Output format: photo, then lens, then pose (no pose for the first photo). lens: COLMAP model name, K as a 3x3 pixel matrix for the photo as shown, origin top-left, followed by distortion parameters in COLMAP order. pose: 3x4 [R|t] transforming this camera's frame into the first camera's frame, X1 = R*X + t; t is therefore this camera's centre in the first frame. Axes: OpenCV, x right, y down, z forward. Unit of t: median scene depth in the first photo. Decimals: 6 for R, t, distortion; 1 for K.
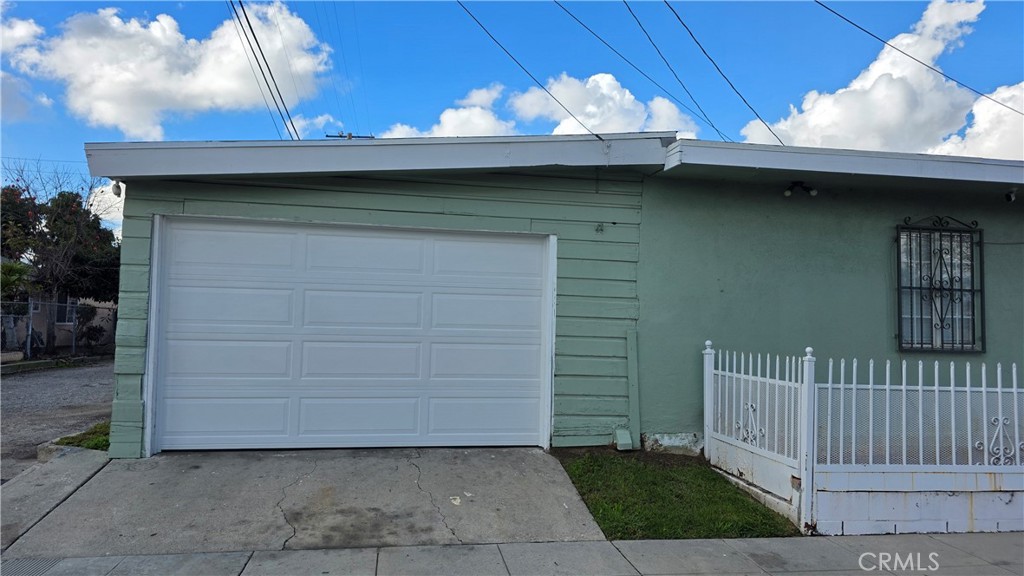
lens RADIAL K [[681.1, 0, 503.2], [0, 681.1, 289.0], [0, 0, 1]] dist [0.045157, -0.010689]
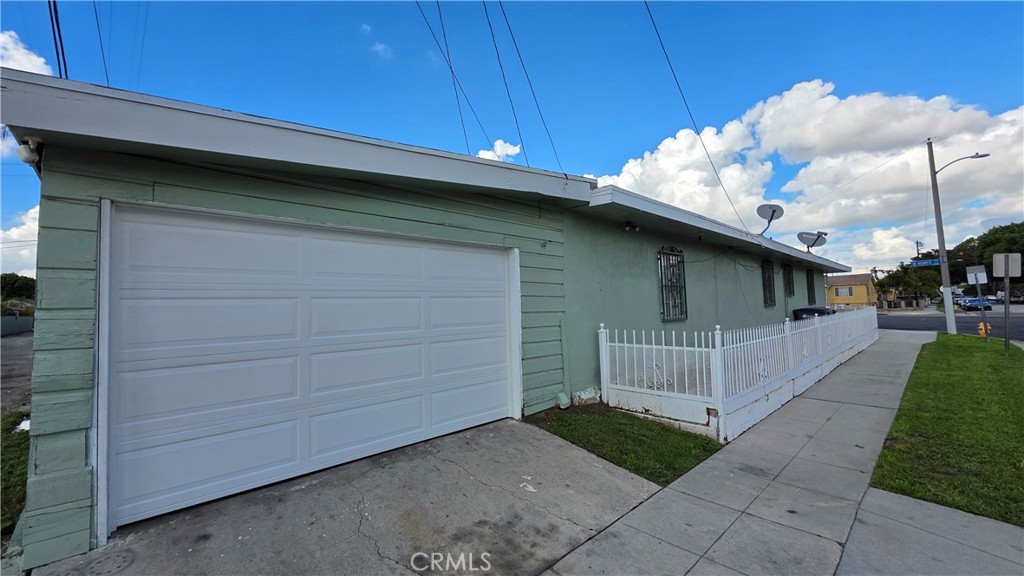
lens RADIAL K [[412.5, 0, 517.4], [0, 412.5, 283.2], [0, 0, 1]] dist [0.003101, -0.000499]
pose [[0.818946, -0.010710, 0.573770, -0.373174], [0.014510, 0.999893, -0.002046, -0.013242], [-0.573687, 0.010001, 0.819014, 0.378776]]
